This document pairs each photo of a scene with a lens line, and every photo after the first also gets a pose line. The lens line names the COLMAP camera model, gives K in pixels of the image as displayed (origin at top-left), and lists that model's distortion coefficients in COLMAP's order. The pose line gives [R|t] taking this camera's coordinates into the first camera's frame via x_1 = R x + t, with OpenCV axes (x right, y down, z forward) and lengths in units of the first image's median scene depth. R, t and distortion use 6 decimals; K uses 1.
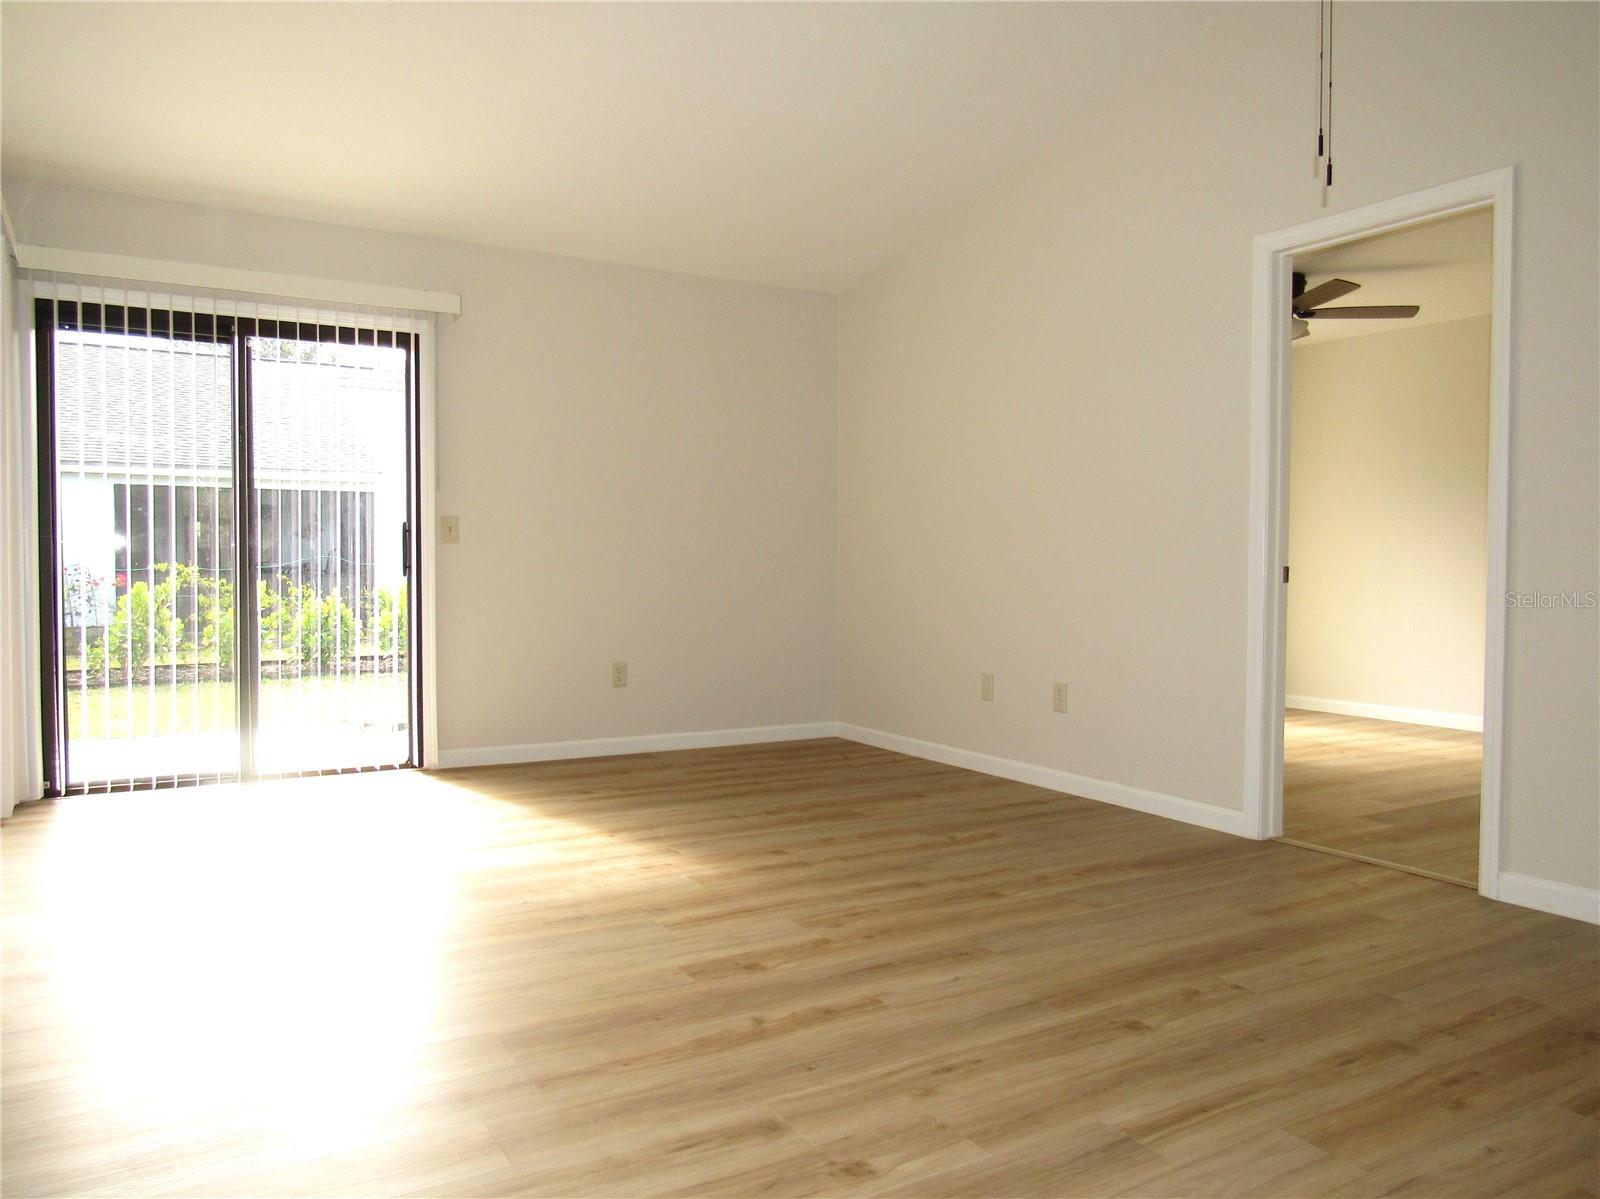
lens RADIAL K [[1151.6, 0, 800.0], [0, 1151.6, 599.5], [0, 0, 1]] dist [-0.038144, -0.001571]
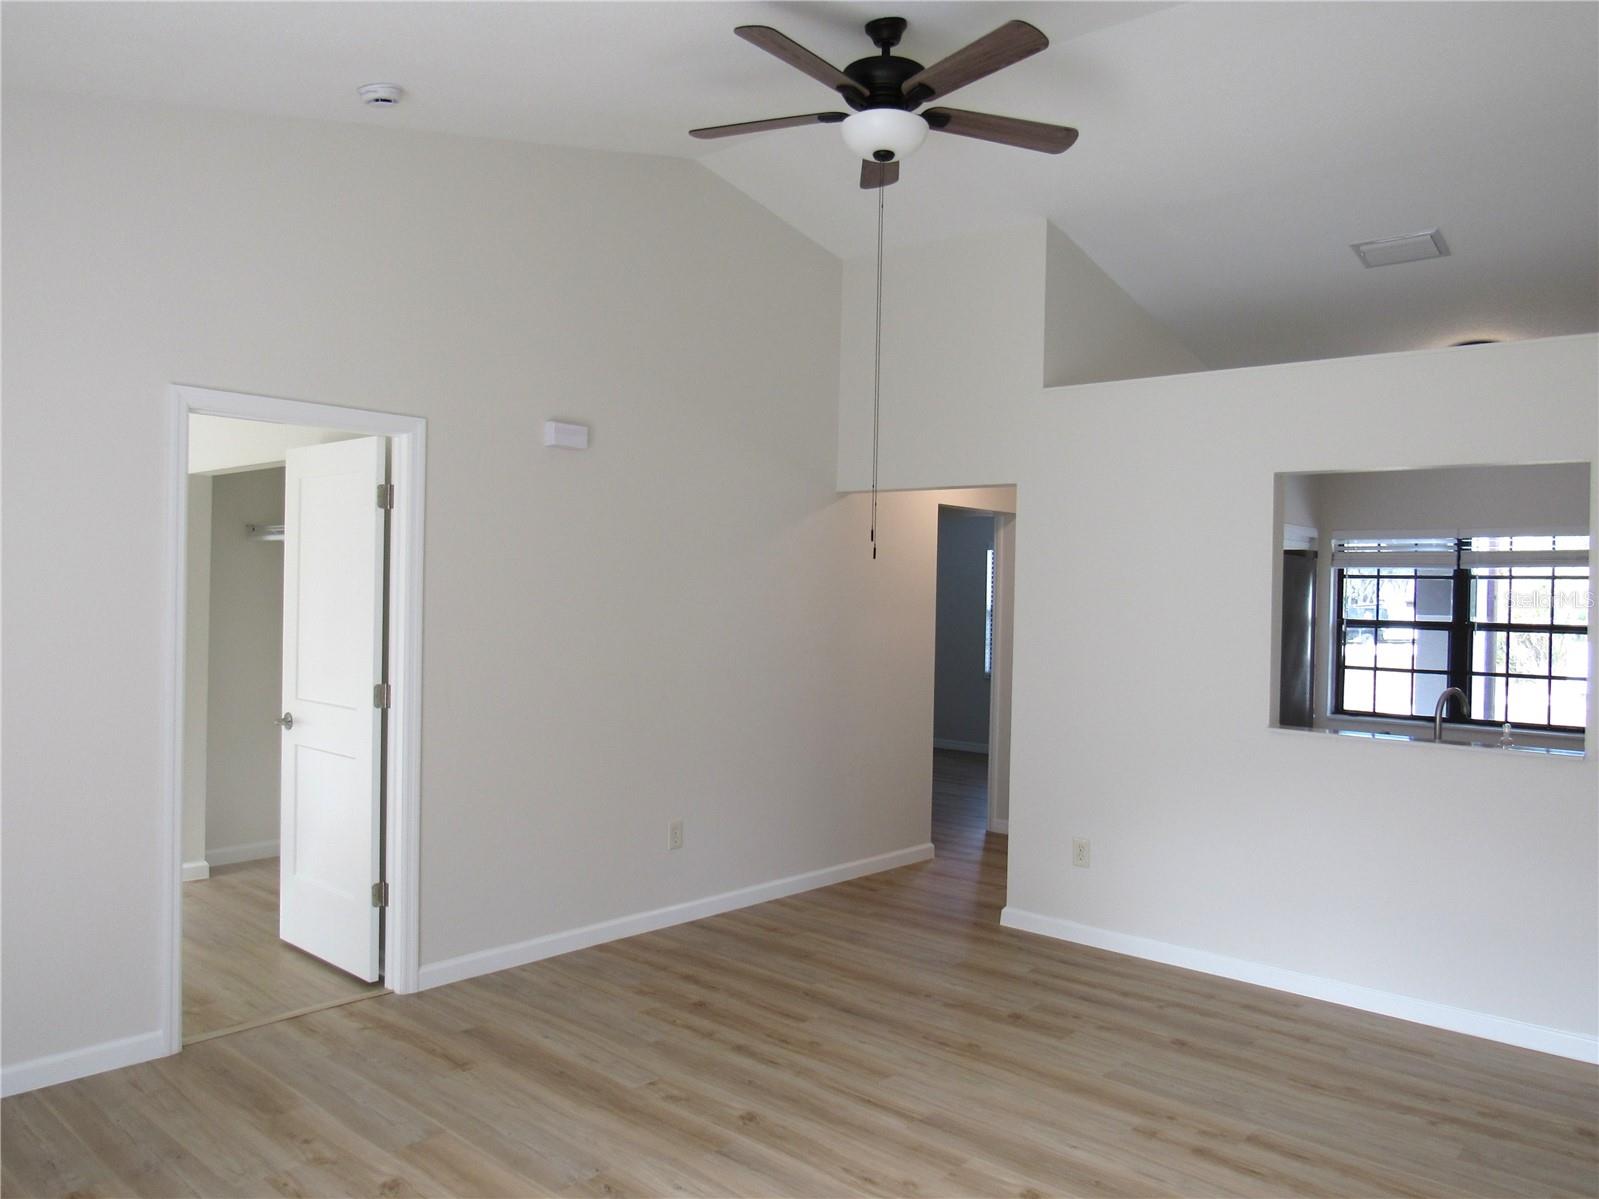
lens RADIAL K [[1168.4, 0, 799.5], [0, 1168.4, 599.5], [0, 0, 1]] dist [-0.026527, 0.001041]
pose [[-0.309587, -0.014363, 0.950763, -0.841988], [0.008337, 0.999806, 0.017818, -0.218527], [-0.950835, 0.013443, -0.309407, 1.109559]]
